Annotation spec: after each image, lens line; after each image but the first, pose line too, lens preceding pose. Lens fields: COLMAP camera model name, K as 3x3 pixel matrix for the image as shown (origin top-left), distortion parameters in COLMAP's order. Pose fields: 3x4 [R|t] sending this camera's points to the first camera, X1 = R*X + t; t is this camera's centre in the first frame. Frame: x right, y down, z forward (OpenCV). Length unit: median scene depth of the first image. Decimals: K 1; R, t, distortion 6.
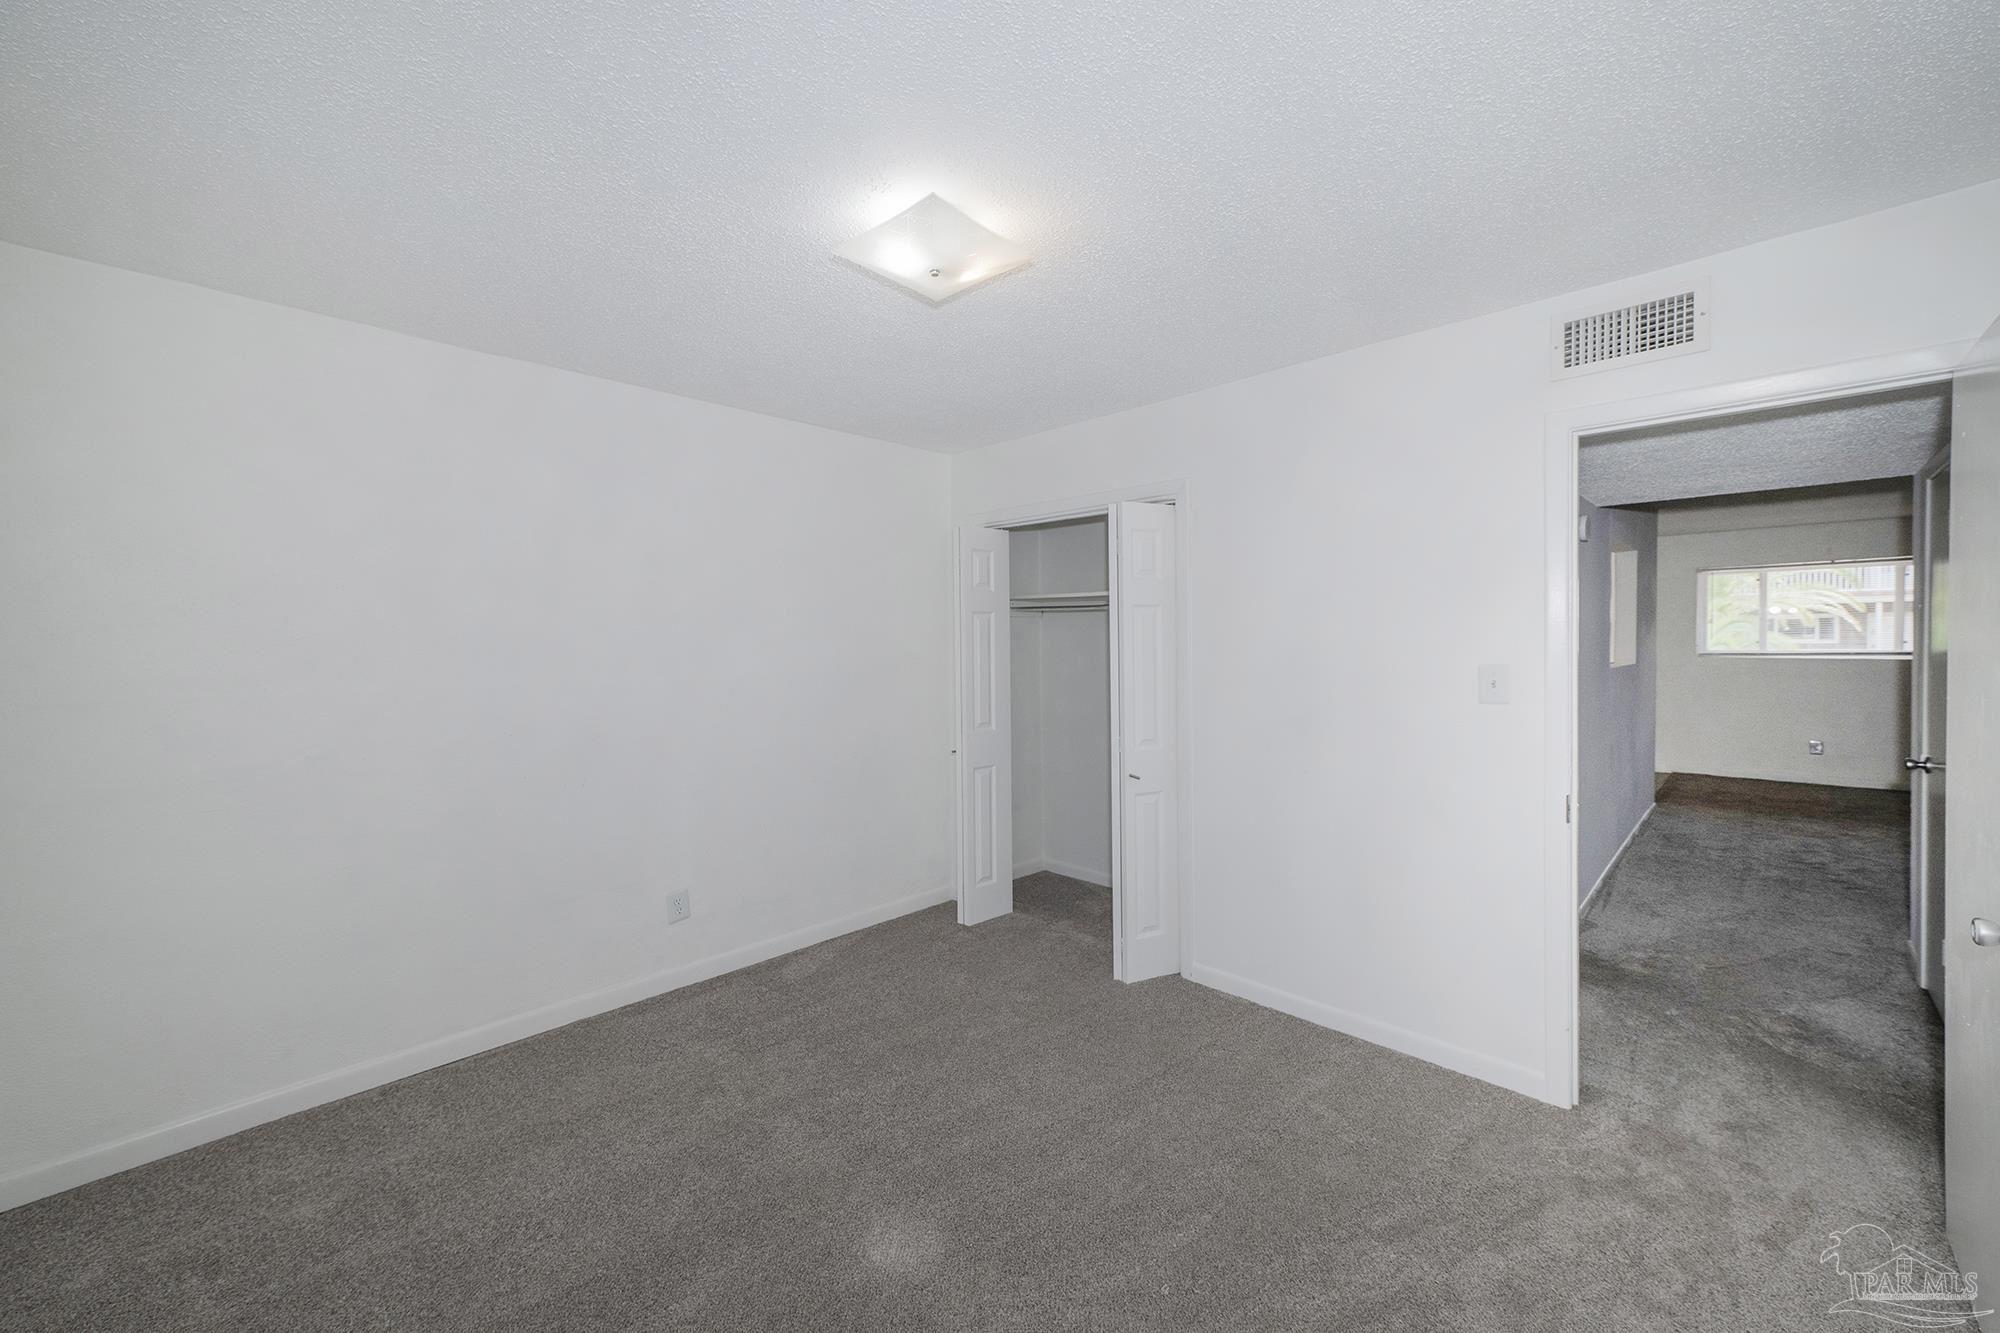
lens RADIAL K [[789.1, 0, 1007.2], [0, 789.1, 655.0], [0, 0, 1]] dist [0.008046, -0.000129]
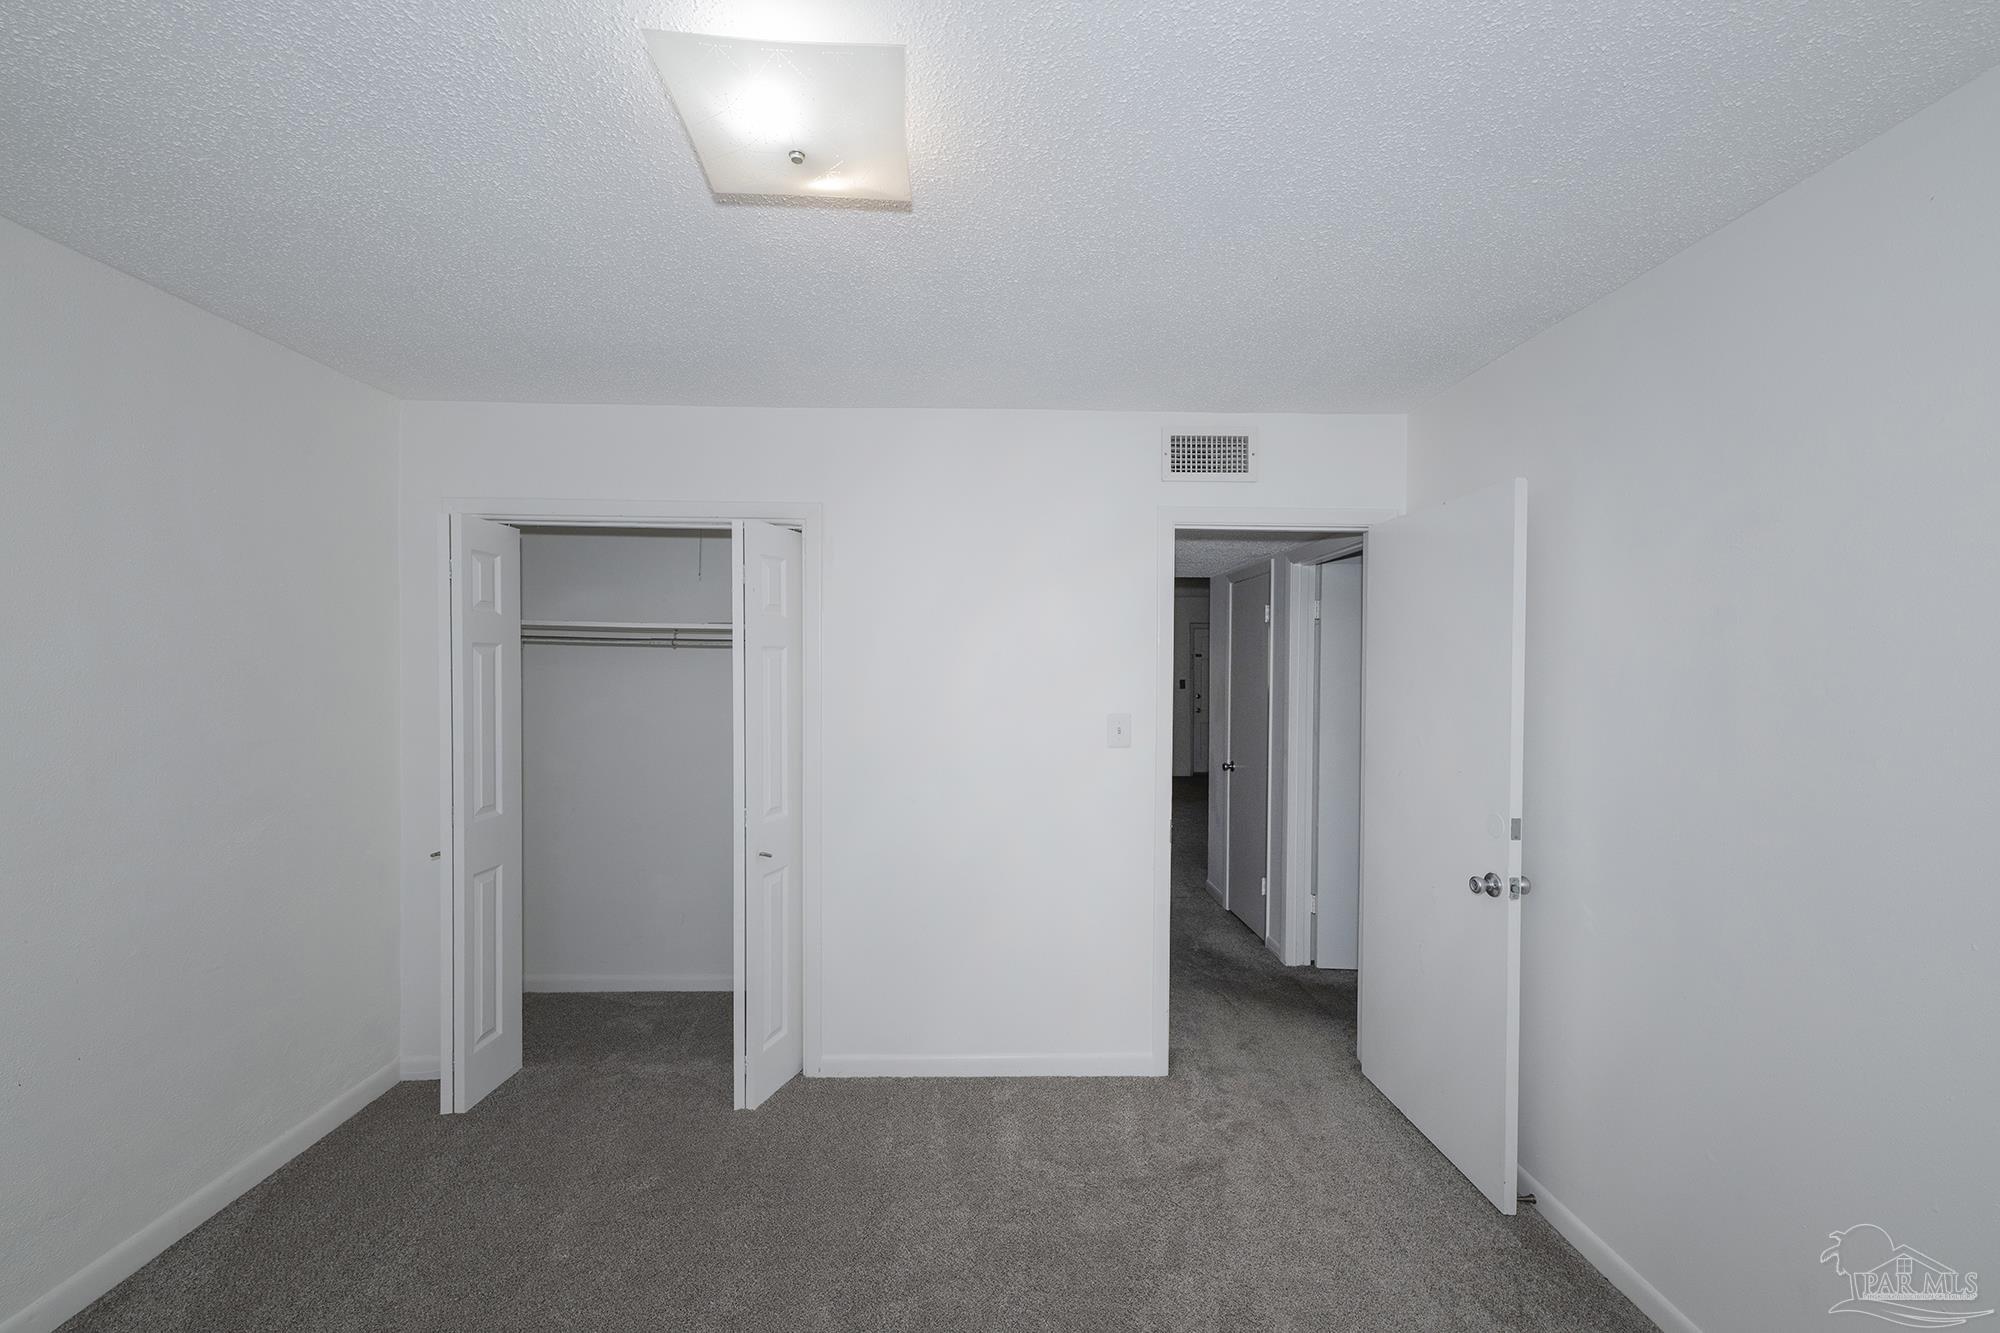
lens RADIAL K [[788.8, 0, 999.0], [0, 788.8, 677.3], [0, 0, 1]] dist [0.009732, 0.000023]
pose [[0.696964, 0.003383, 0.717098, -0.255476], [-0.000850, 0.999992, -0.003892, -0.027832], [-0.717106, 0.002104, 0.696961, 0.241484]]
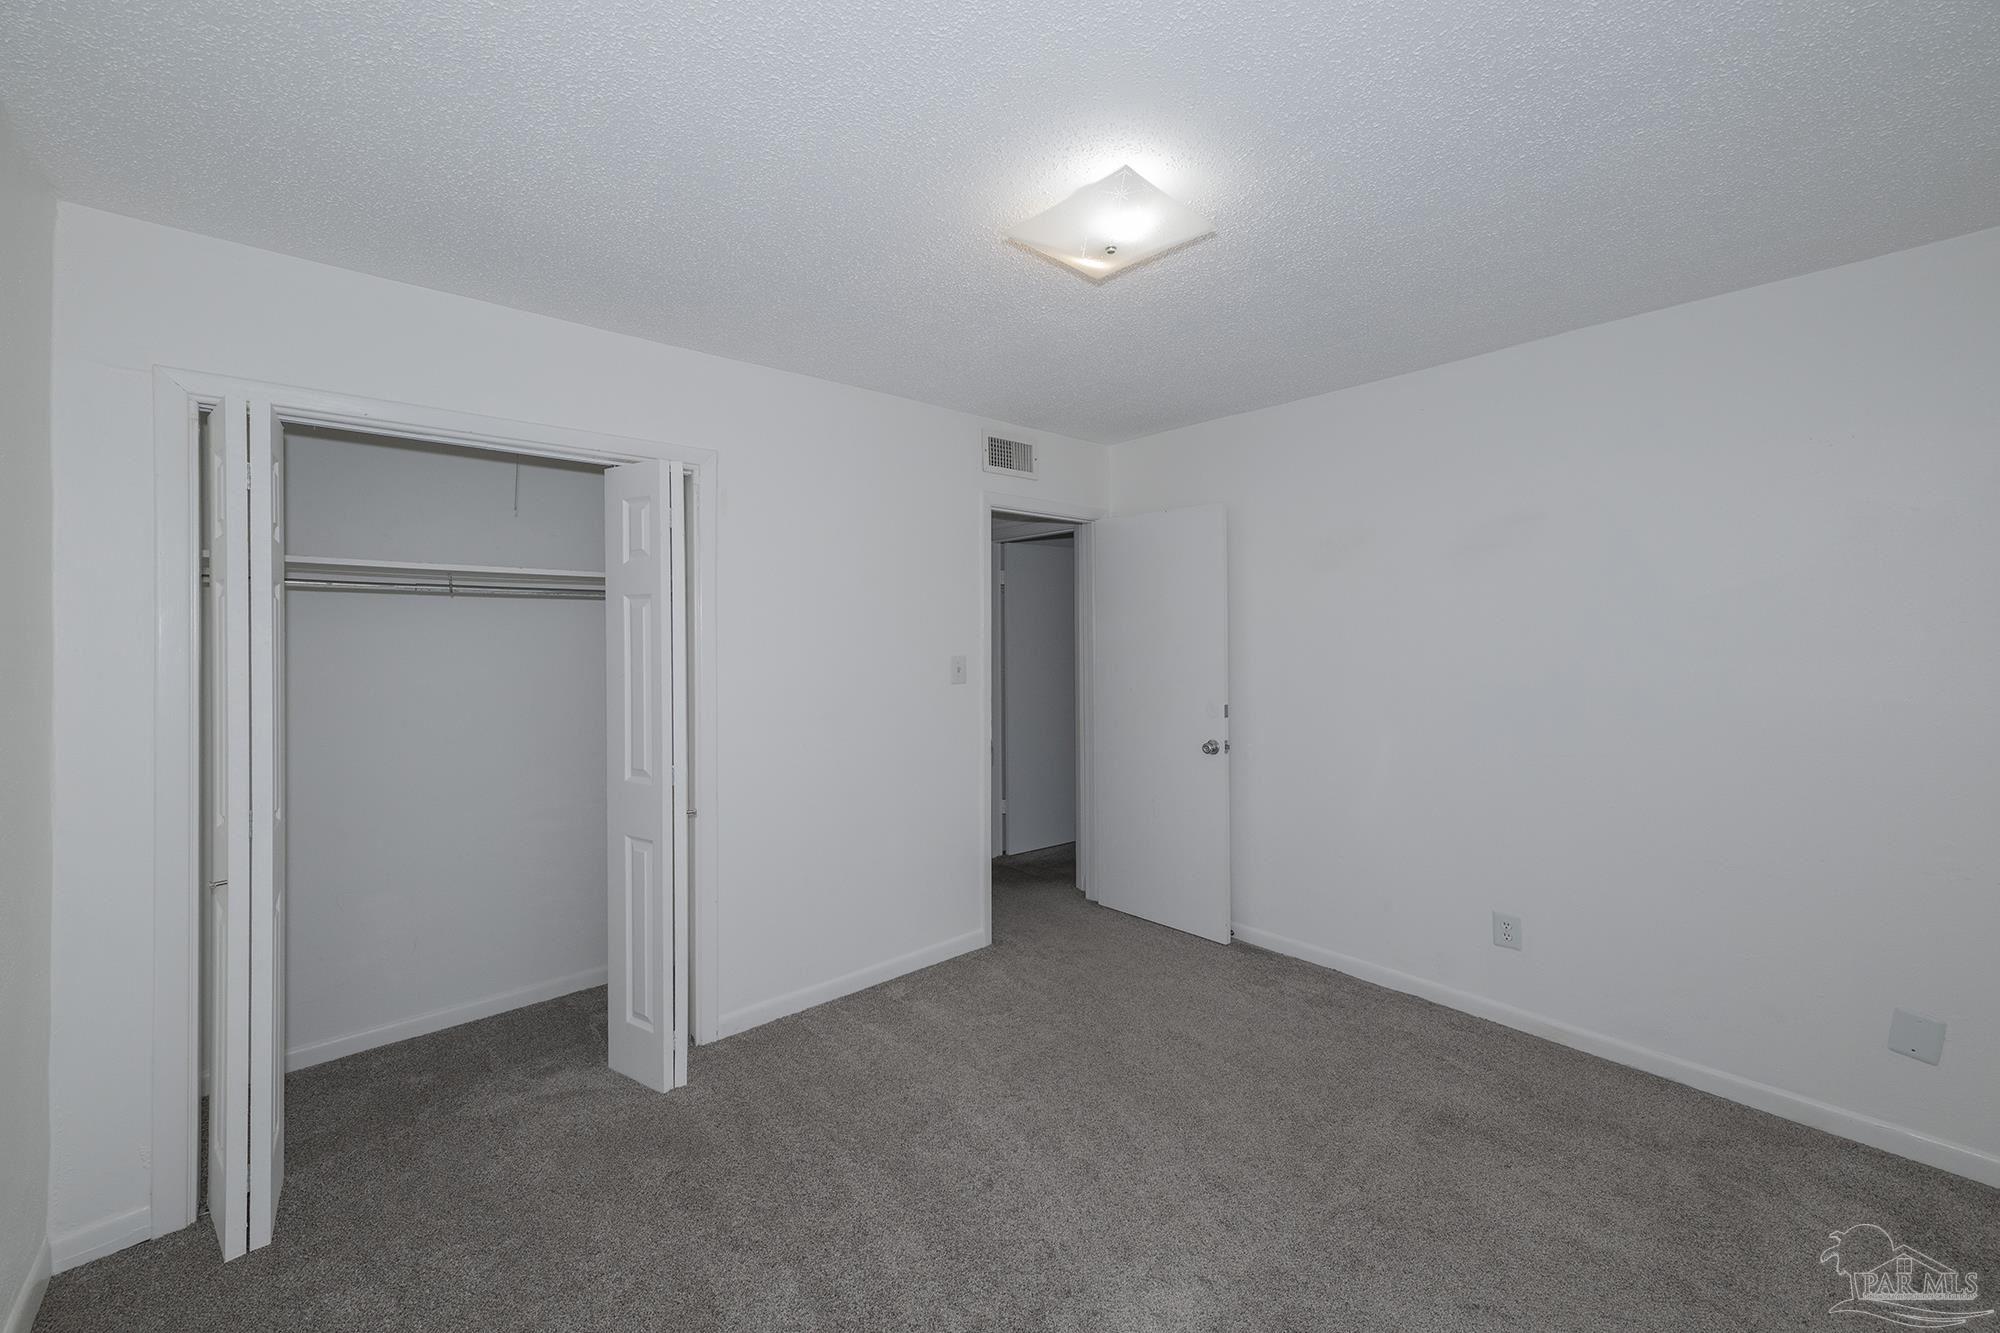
lens RADIAL K [[781.4, 0, 998.9], [0, 781.4, 631.2], [0, 0, 1]] dist [0.000564, 0.000036]
pose [[0.074680, 0.015594, 0.997086, -0.590265], [0.025738, 0.999514, -0.017559, -0.004461], [-0.996875, 0.026974, 0.074242, 0.623769]]
